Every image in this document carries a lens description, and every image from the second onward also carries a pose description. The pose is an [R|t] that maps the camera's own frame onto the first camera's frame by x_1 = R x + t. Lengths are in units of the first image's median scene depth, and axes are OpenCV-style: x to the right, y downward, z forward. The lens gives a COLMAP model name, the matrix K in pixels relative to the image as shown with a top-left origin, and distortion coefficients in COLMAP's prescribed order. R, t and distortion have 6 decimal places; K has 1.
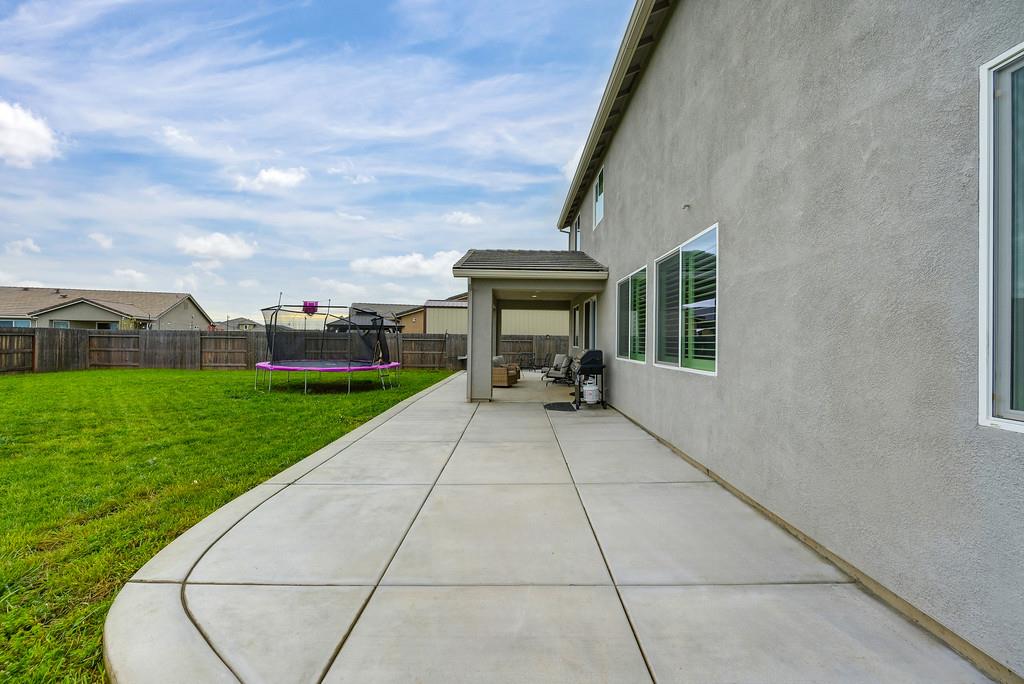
lens RADIAL K [[403.2, 0, 512.3], [0, 403.2, 341.6], [0, 0, 1]] dist [-0.000401, -0.000065]
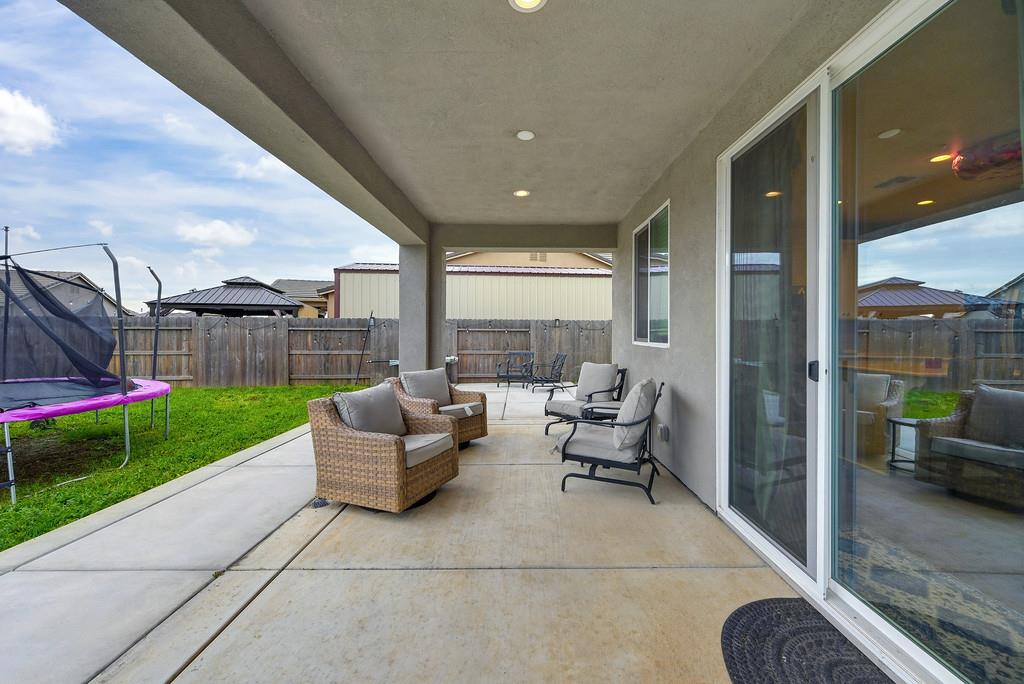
lens RADIAL K [[412.8, 0, 511.4], [0, 412.8, 338.1], [0, 0, 1]] dist [0.001022, 0.000042]
pose [[0.999809, -0.005893, -0.018651, 0.042076], [0.006216, 0.999832, 0.017271, -0.000927], [0.018546, -0.017384, 0.999677, 0.505966]]
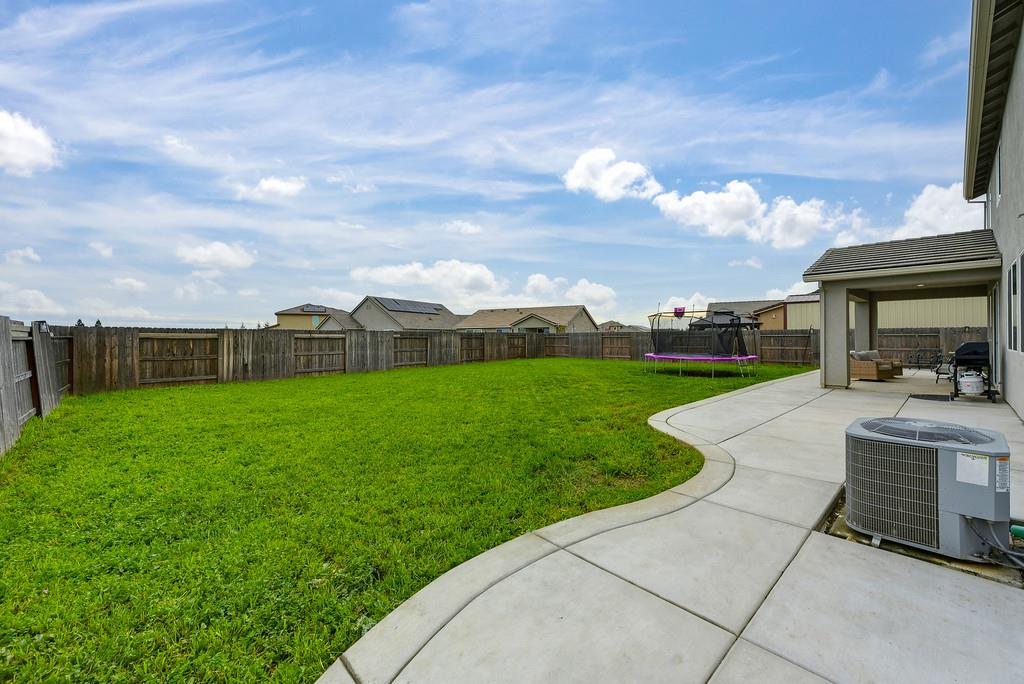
lens RADIAL K [[406.9, 0, 512.6], [0, 406.9, 330.1], [0, 0, 1]] dist [0.001021, 0.000075]
pose [[0.681630, -0.029502, -0.731102, 0.076377], [0.012123, 0.999505, -0.029031, 0.003358], [0.731597, 0.010925, 0.681650, -0.239409]]
